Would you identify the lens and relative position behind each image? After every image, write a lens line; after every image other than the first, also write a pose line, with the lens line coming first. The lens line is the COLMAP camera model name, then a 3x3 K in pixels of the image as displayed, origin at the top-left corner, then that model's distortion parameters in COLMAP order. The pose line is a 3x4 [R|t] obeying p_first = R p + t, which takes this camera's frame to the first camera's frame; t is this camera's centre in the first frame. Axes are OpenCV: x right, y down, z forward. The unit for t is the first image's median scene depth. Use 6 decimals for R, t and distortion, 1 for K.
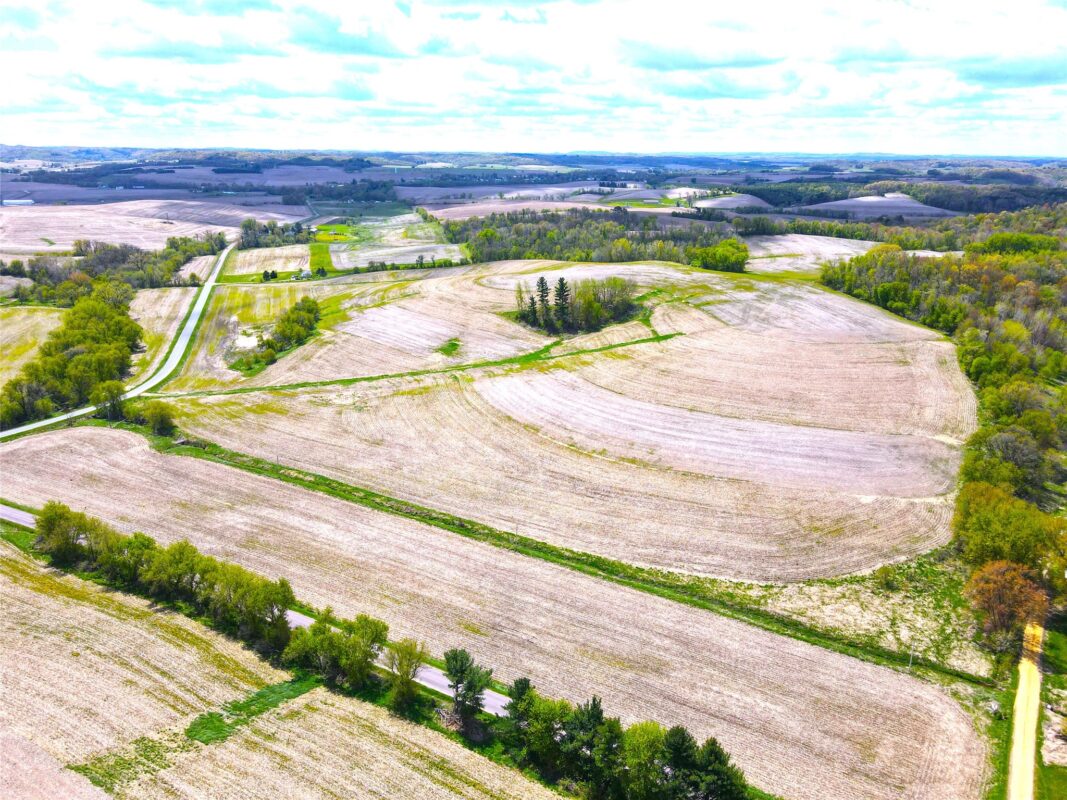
lens RADIAL K [[779.1, 0, 541.0], [0, 779.1, 405.8], [0, 0, 1]] dist [0.014487, -0.003214]
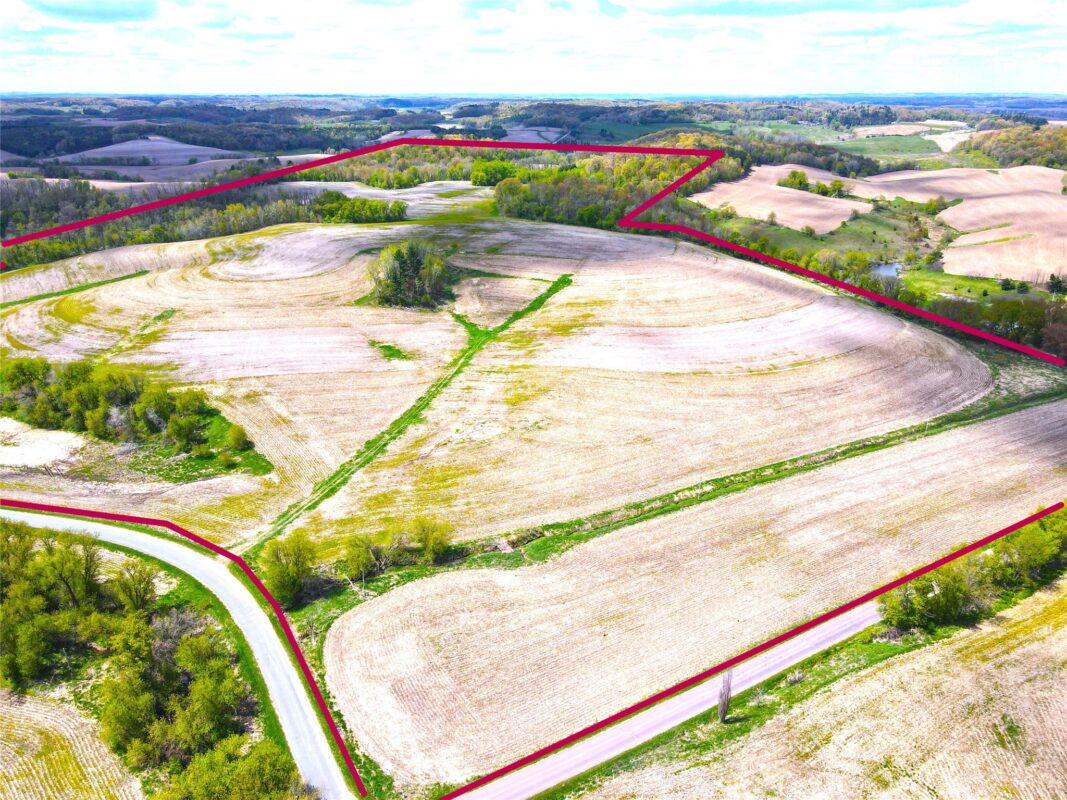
lens RADIAL K [[779.1, 0, 531.5], [0, 779.1, 395.7], [0, 0, 1]] dist [0.014487, -0.003214]
pose [[0.511130, -0.317168, 0.798843, -0.664362], [0.268134, 0.941881, 0.202397, -0.147441], [-0.816609, 0.110746, 0.566467, 0.404443]]
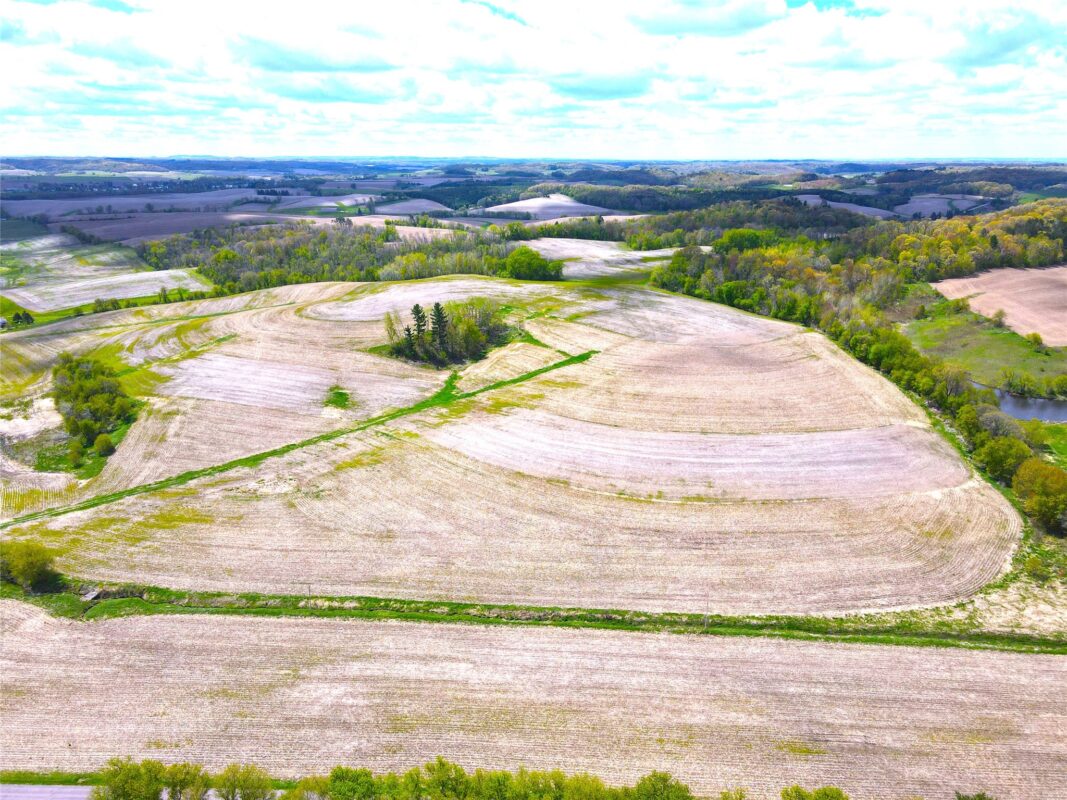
lens RADIAL K [[779.1, 0, 538.3], [0, 779.1, 398.1], [0, 0, 1]] dist [0.014487, -0.003214]
pose [[0.894748, -0.137415, 0.424903, -0.264808], [0.142954, 0.989547, 0.018995, -0.056804], [-0.423072, 0.043746, 0.905039, 0.146737]]
